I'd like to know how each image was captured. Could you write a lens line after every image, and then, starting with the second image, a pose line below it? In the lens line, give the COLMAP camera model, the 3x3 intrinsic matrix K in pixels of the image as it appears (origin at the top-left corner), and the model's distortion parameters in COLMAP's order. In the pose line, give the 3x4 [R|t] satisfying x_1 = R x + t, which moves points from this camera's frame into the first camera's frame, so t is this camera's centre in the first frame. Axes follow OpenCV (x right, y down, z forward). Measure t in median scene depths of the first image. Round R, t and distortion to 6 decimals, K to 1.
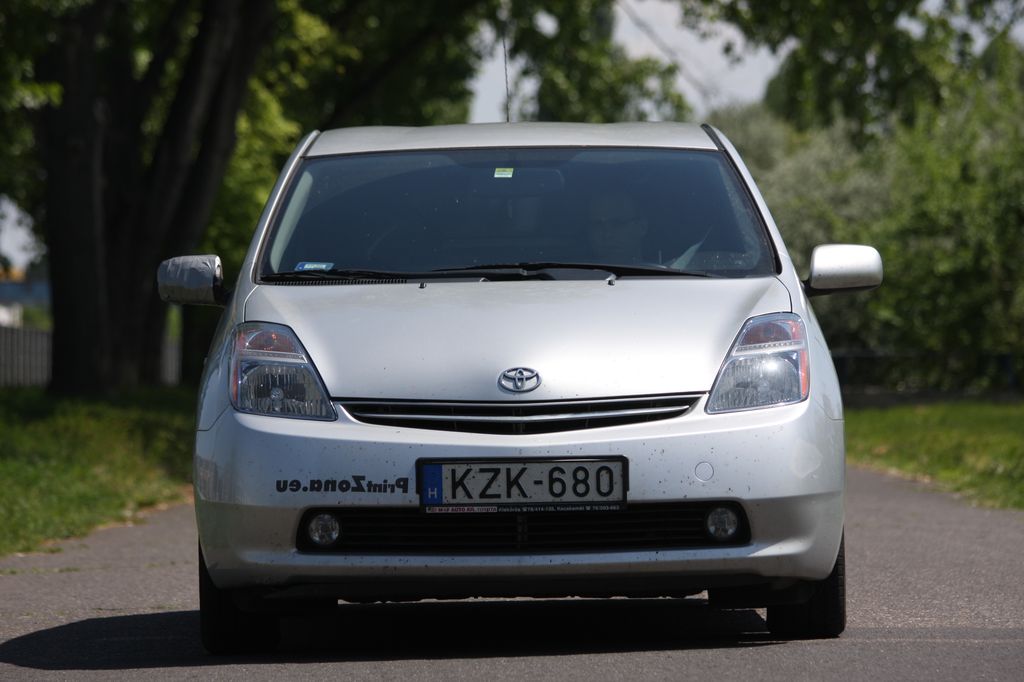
lens RADIAL K [[7128.6, 0, 511.9], [0, 7128.6, 341.0], [0, 0, 1]] dist [0.612677, 0.000000]
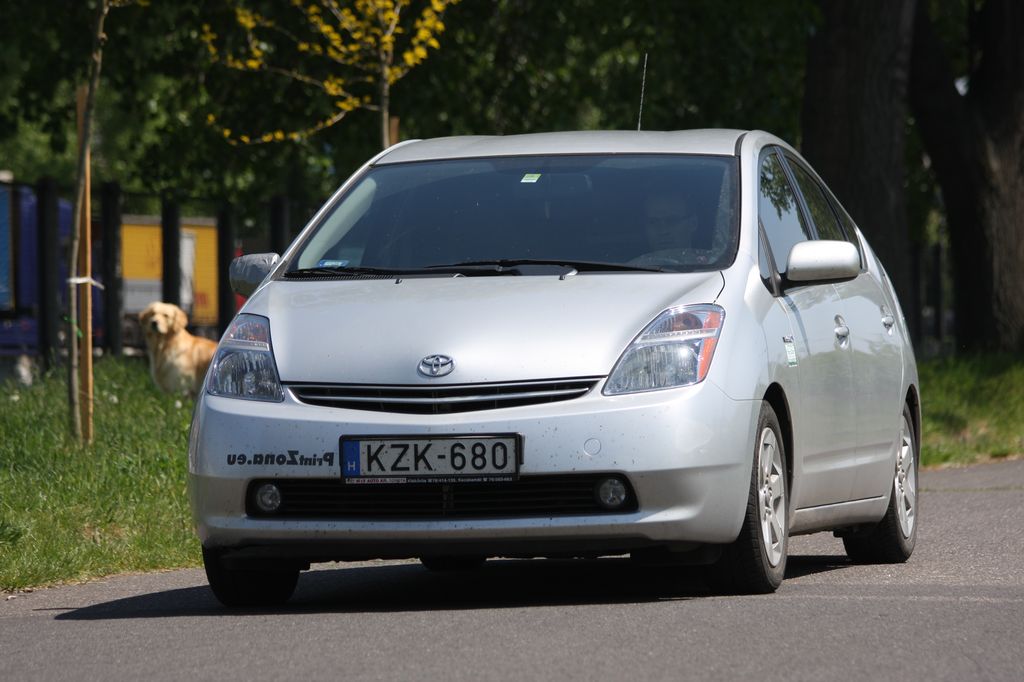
lens RADIAL K [[6758.6, 0, 512.0], [0, 6758.6, 340.9], [0, 0, 1]] dist [0.069320, 0.000000]
pose [[0.979230, -0.003029, -0.202729, 0.230046], [0.004594, 0.999963, 0.007250, -0.006191], [0.202700, -0.008031, 0.979208, -0.045863]]
